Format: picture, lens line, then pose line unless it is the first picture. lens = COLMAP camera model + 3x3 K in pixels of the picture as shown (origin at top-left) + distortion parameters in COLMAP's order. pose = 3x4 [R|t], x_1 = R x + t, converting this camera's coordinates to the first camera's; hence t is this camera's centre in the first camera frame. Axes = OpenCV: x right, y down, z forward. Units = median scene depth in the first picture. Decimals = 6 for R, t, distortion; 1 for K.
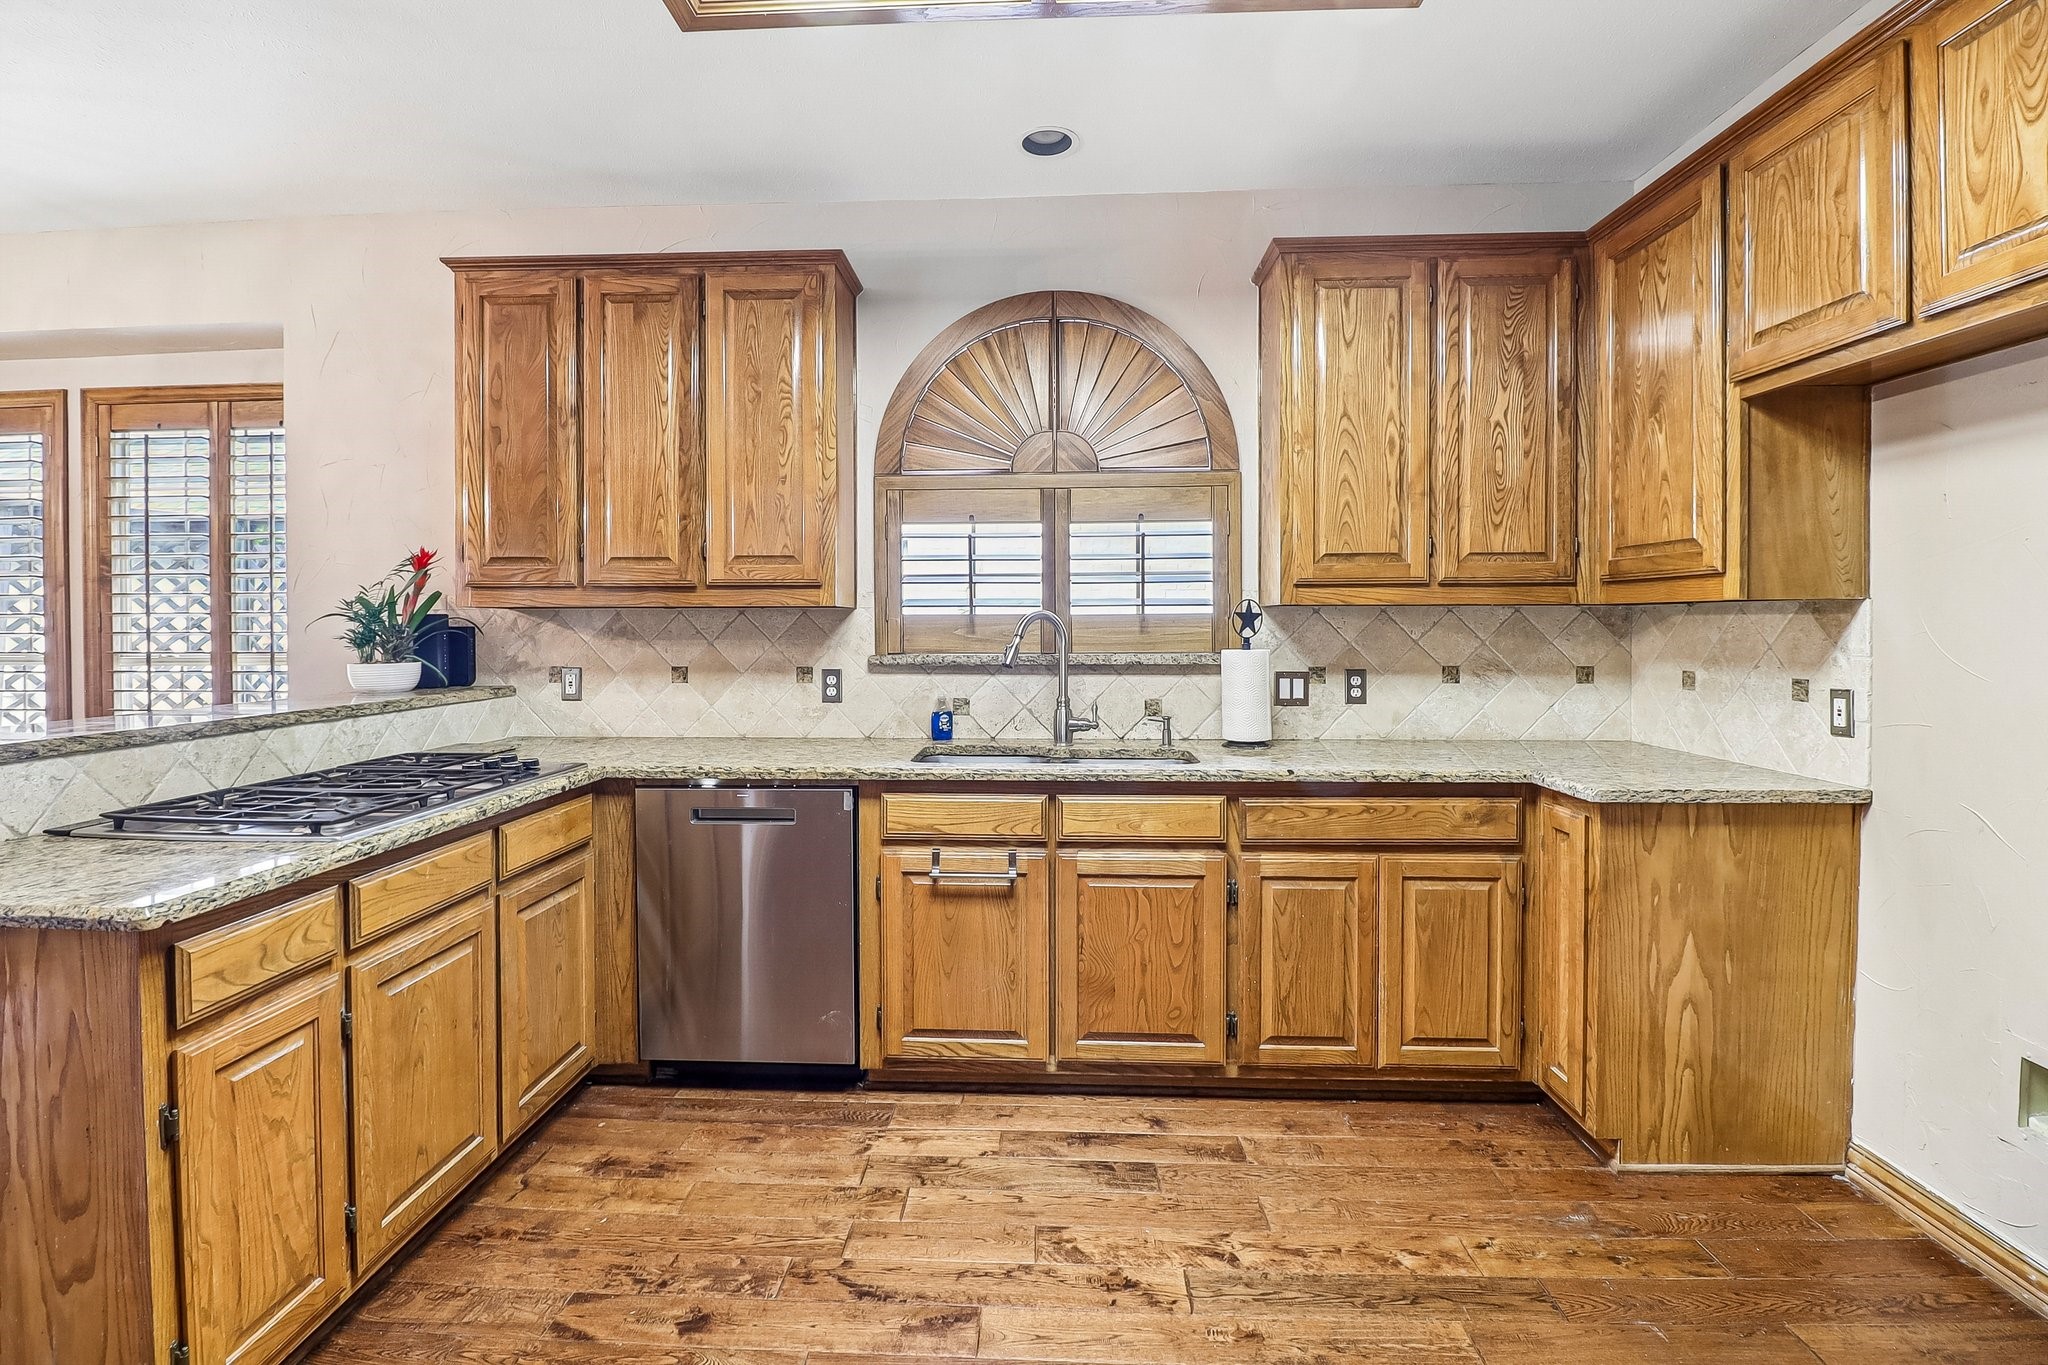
lens RADIAL K [[935.0, 0, 1013.6], [0, 935.0, 635.2], [0, 0, 1]] dist [-0.009536, -0.007432]
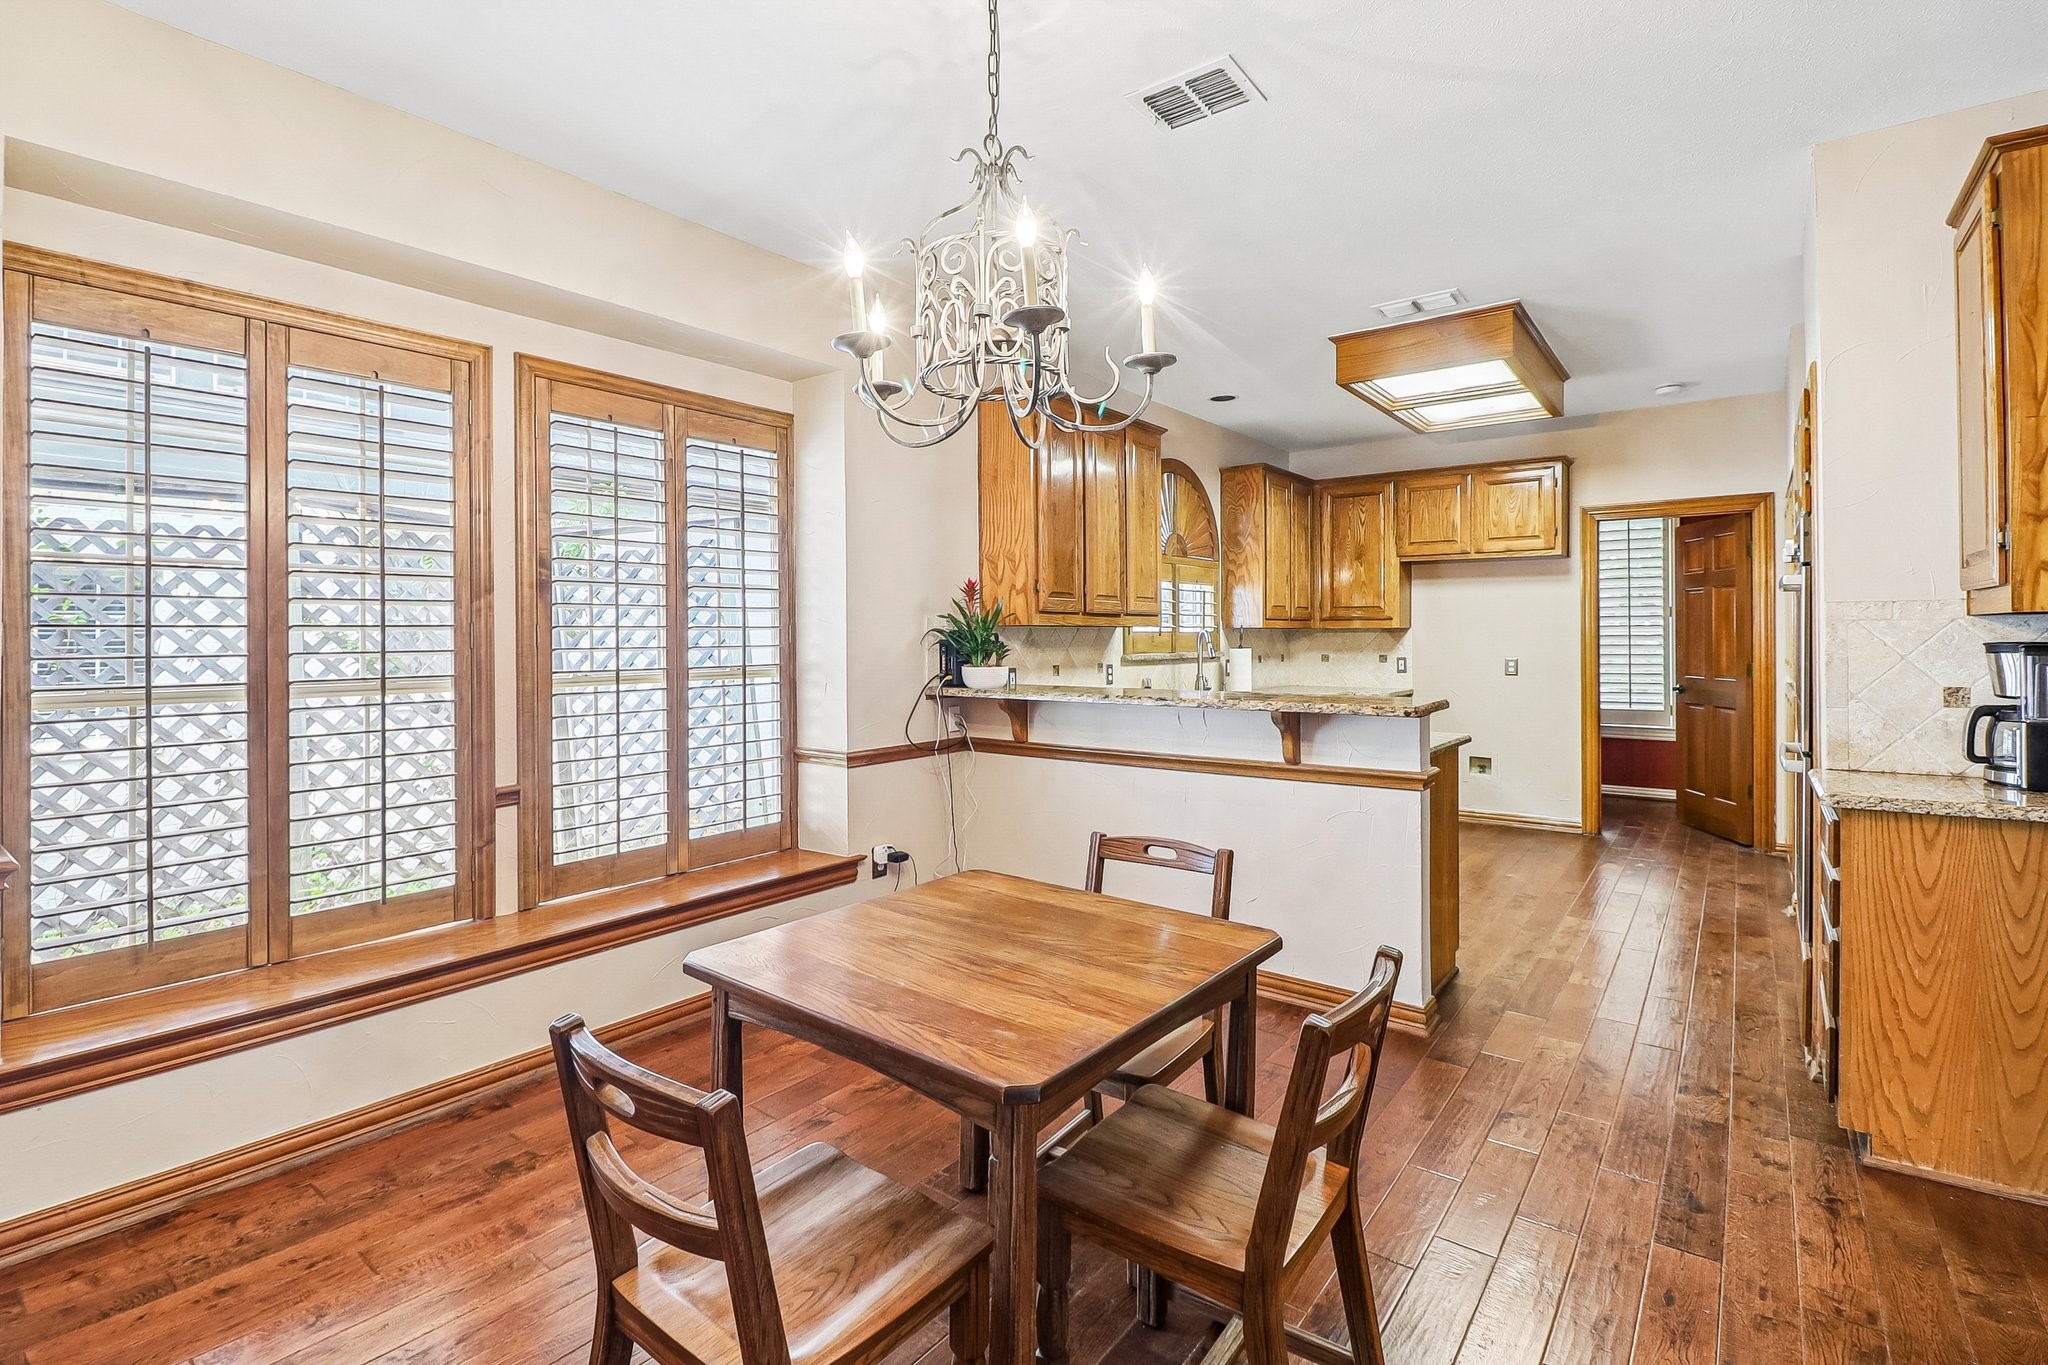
lens RADIAL K [[935.0, 0, 1007.4], [0, 935.0, 637.3], [0, 0, 1]] dist [-0.009536, -0.007432]
pose [[0.582606, -0.001654, 0.812753, -1.818287], [0.013395, 0.999882, -0.007567, -0.001399], [-0.812644, 0.015295, 0.582559, 0.202965]]
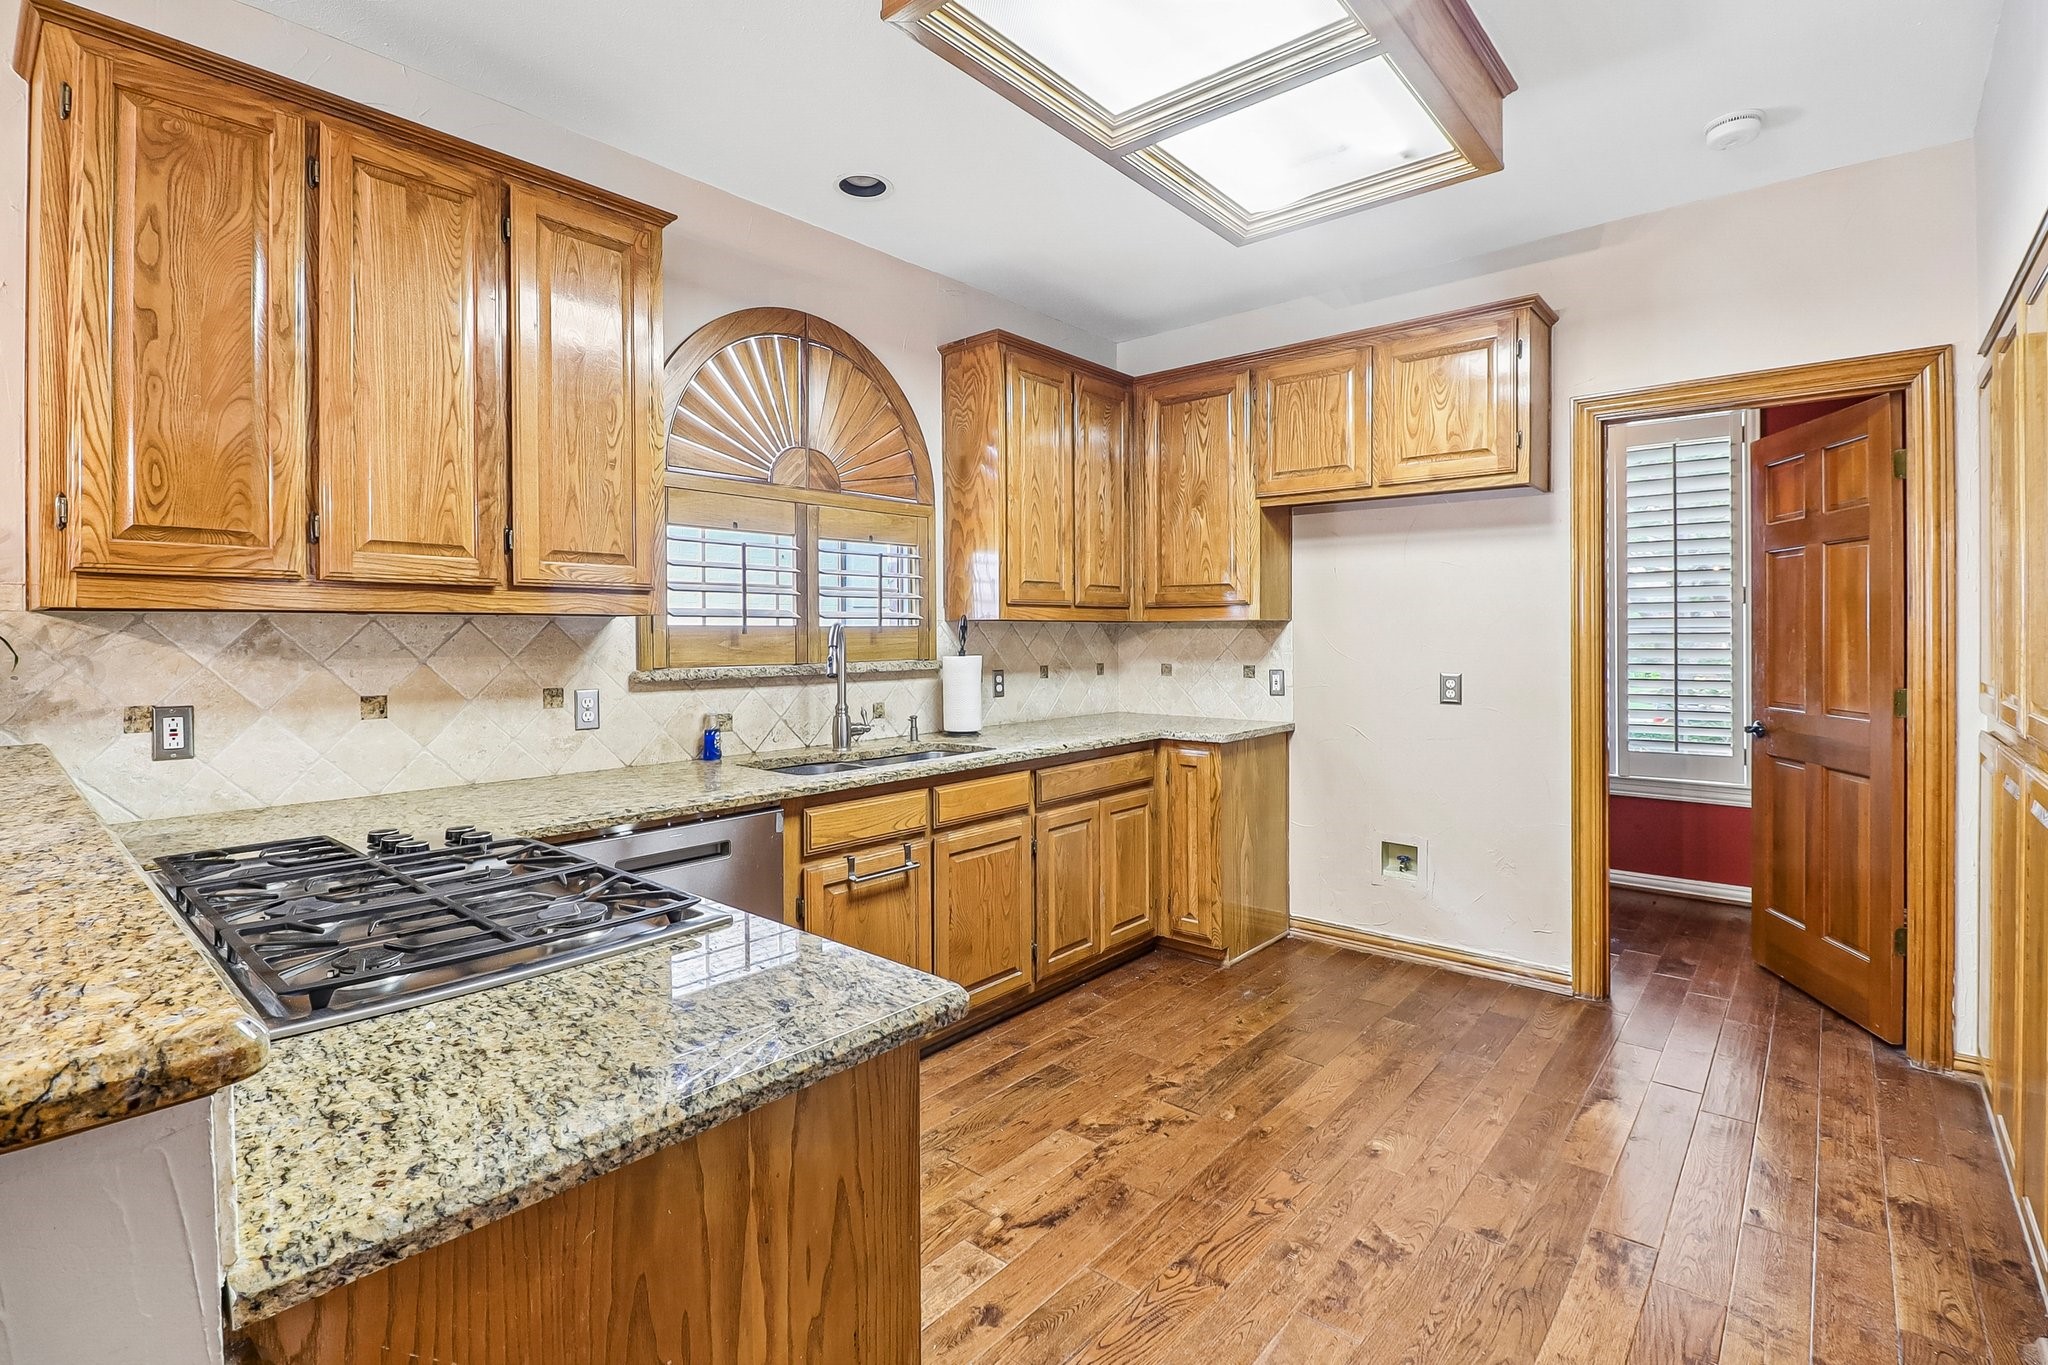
lens RADIAL K [[935.0, 0, 1008.3], [0, 935.0, 637.9], [0, 0, 1]] dist [-0.009536, -0.007432]
pose [[0.625901, -0.003494, 0.779895, -0.676571], [0.012273, 0.999910, -0.005370, -0.000940], [-0.779806, 0.012933, 0.625887, 0.197581]]
